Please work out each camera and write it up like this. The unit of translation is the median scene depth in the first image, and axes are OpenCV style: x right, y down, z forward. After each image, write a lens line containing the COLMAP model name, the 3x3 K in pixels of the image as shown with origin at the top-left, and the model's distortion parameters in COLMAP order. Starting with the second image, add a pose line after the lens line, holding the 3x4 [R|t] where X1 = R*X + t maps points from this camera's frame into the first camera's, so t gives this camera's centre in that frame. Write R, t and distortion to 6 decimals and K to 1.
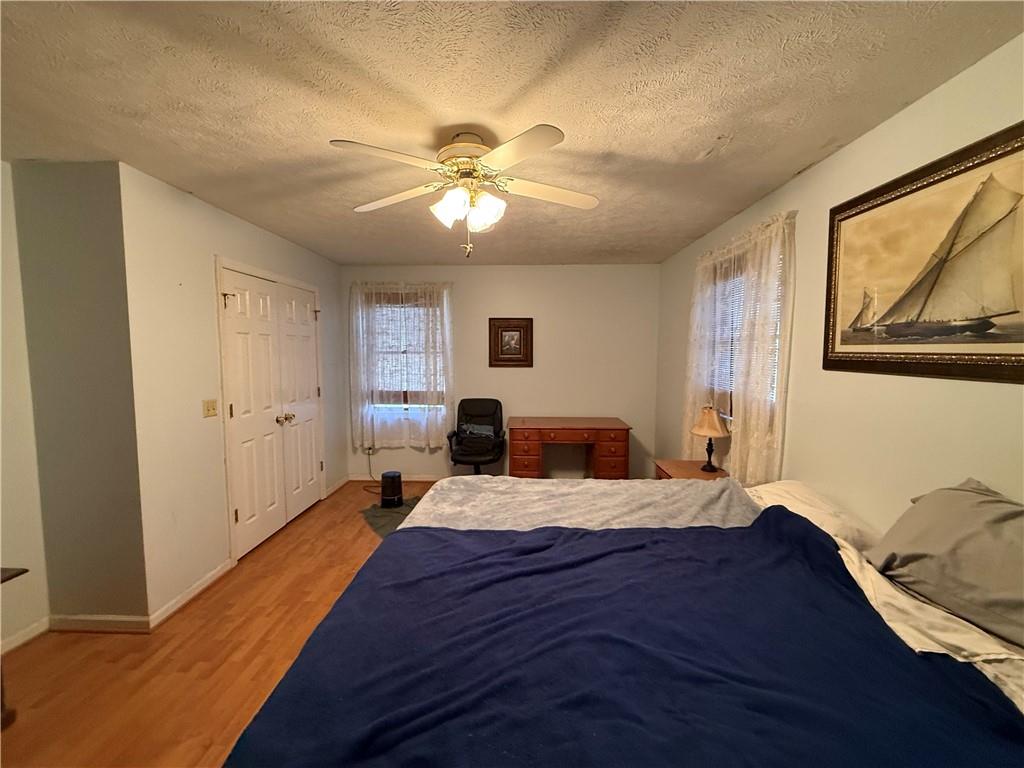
lens RADIAL K [[406.4, 0, 511.7], [0, 406.4, 382.4], [0, 0, 1]] dist [-0.002194, 0.000899]
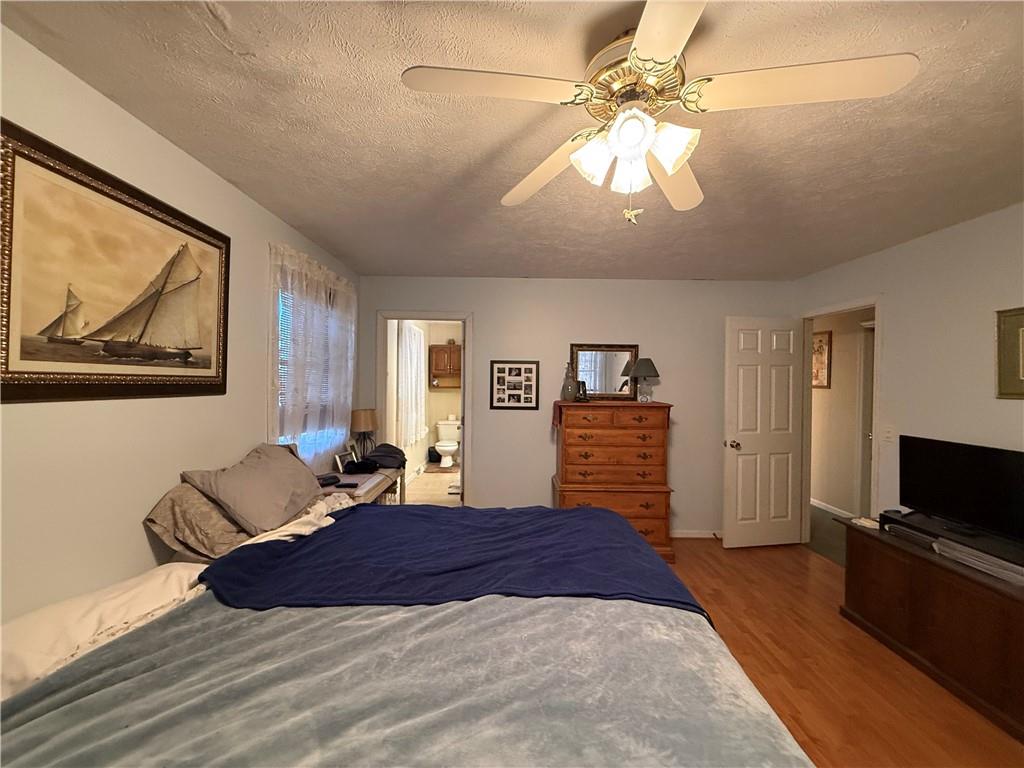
lens RADIAL K [[406.4, 0, 513.8], [0, 406.4, 382.5], [0, 0, 1]] dist [-0.002194, 0.000899]
pose [[-0.999379, -0.024421, -0.025395, 0.098480], [-0.026352, 0.996551, 0.078689, -0.155400], [0.023385, 0.079309, -0.996576, 2.013521]]
